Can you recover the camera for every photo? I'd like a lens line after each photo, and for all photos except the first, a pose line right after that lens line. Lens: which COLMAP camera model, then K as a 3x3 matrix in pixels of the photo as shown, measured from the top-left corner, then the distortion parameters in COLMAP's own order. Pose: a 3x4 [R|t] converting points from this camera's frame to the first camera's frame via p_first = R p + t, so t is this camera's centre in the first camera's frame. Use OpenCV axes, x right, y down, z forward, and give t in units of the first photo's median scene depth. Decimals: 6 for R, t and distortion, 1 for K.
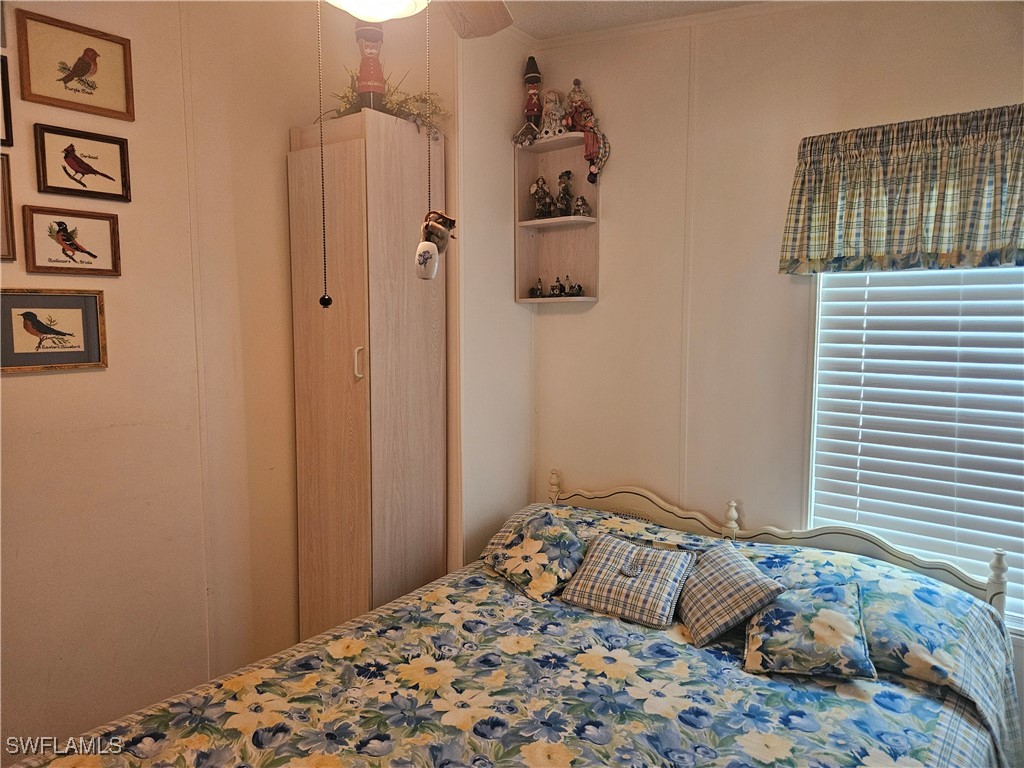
lens RADIAL K [[687.9, 0, 509.3], [0, 687.9, 378.8], [0, 0, 1]] dist [0.073565, -0.057280]
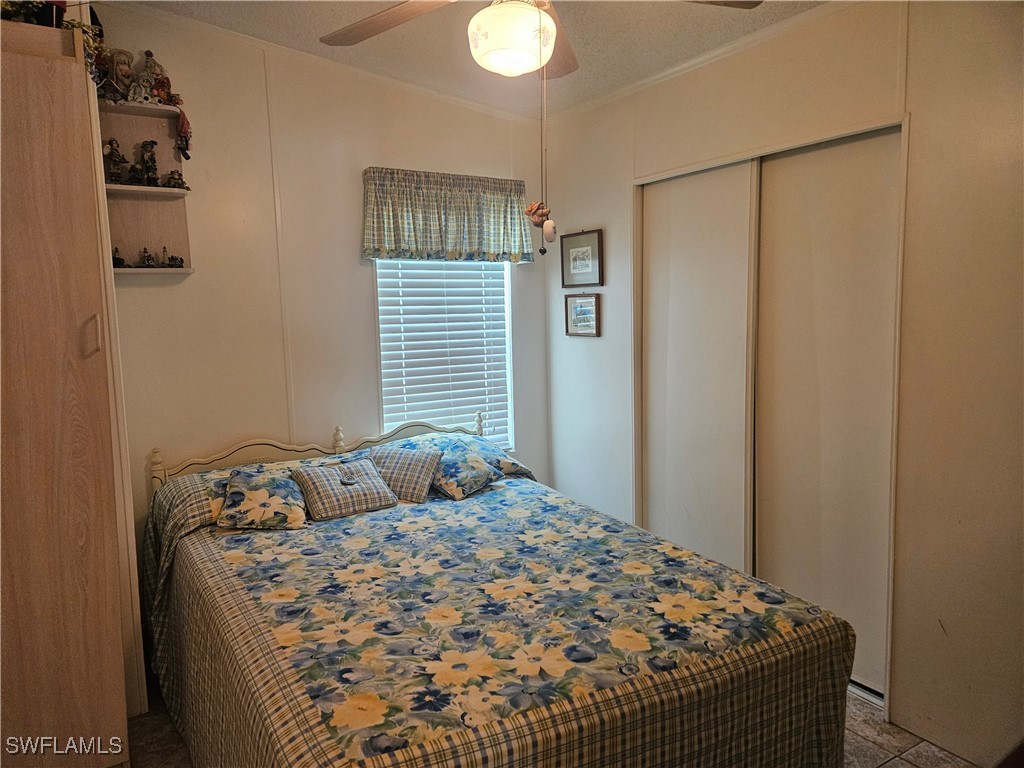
lens RADIAL K [[687.9, 0, 491.0], [0, 687.9, 381.1], [0, 0, 1]] dist [0.073565, -0.057280]
pose [[0.338566, -0.106831, 0.934858, -1.043681], [0.113787, 0.990891, 0.072026, 0.033577], [-0.934037, 0.081989, 0.347638, 0.327139]]
